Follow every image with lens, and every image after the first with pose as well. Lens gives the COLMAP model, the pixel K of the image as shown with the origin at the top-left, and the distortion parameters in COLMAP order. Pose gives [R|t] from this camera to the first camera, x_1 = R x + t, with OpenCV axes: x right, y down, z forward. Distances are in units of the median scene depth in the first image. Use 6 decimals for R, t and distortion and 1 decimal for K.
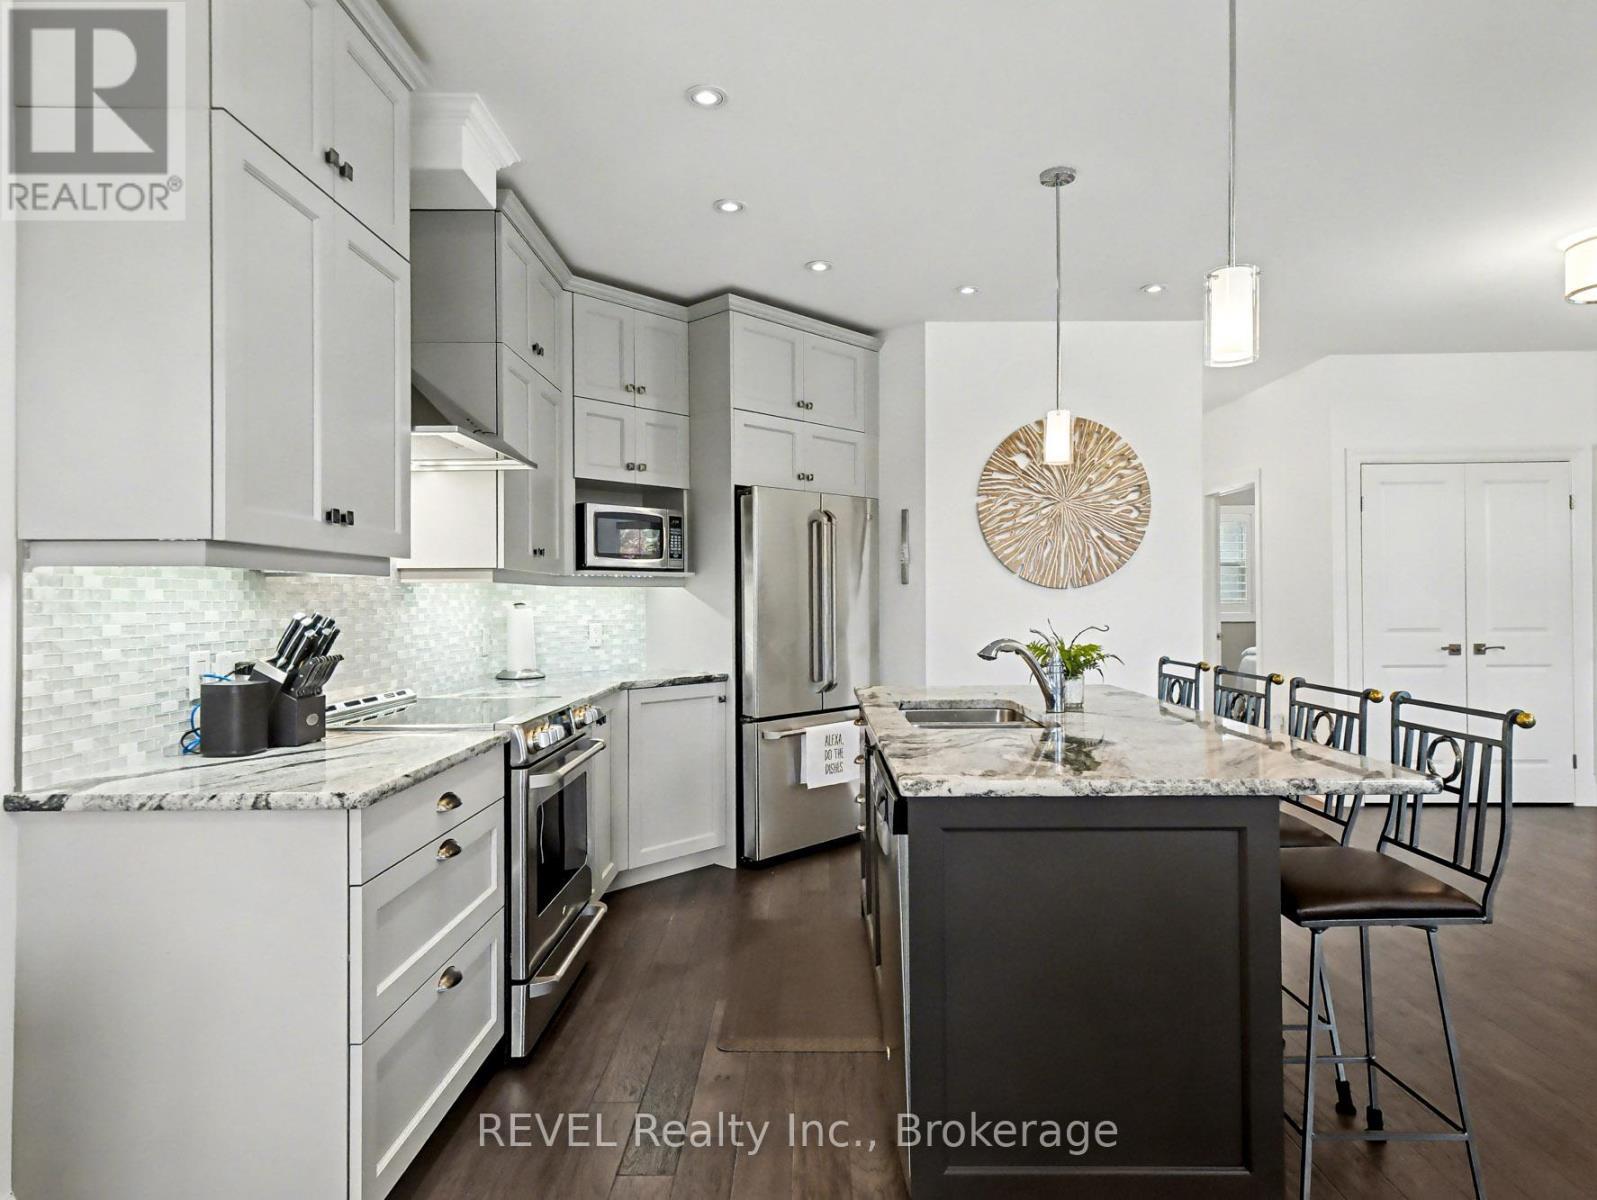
lens RADIAL K [[902.0, 0, 798.5], [0, 902.0, 600.0], [0, 0, 1]] dist [0.000416, -0.000309]
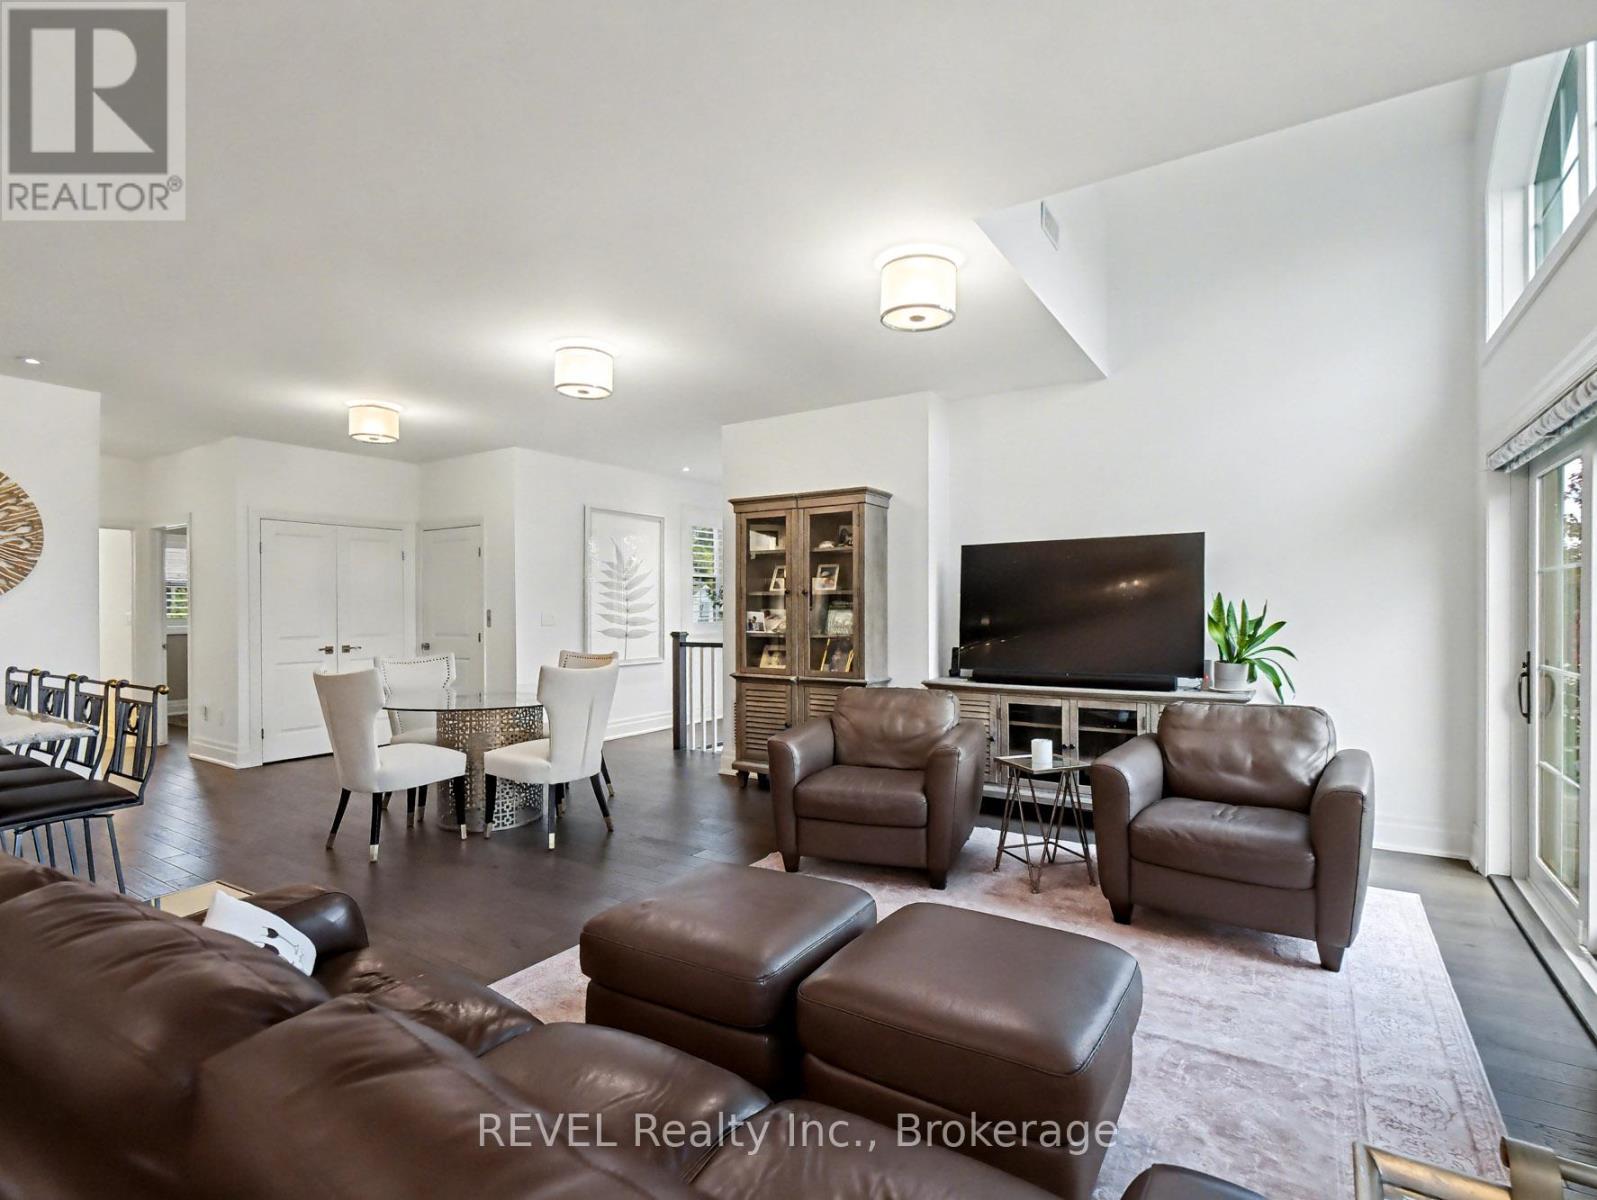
lens RADIAL K [[784.7, 0, 798.5], [0, 784.7, 600.0], [0, 0, 1]] dist [-0.002163, -0.000588]
pose [[0.539369, 0.008013, 0.842031, 0.063318], [0.003318, 0.999927, -0.011641, -0.010196], [-0.842063, 0.009073, 0.539303, -0.379809]]
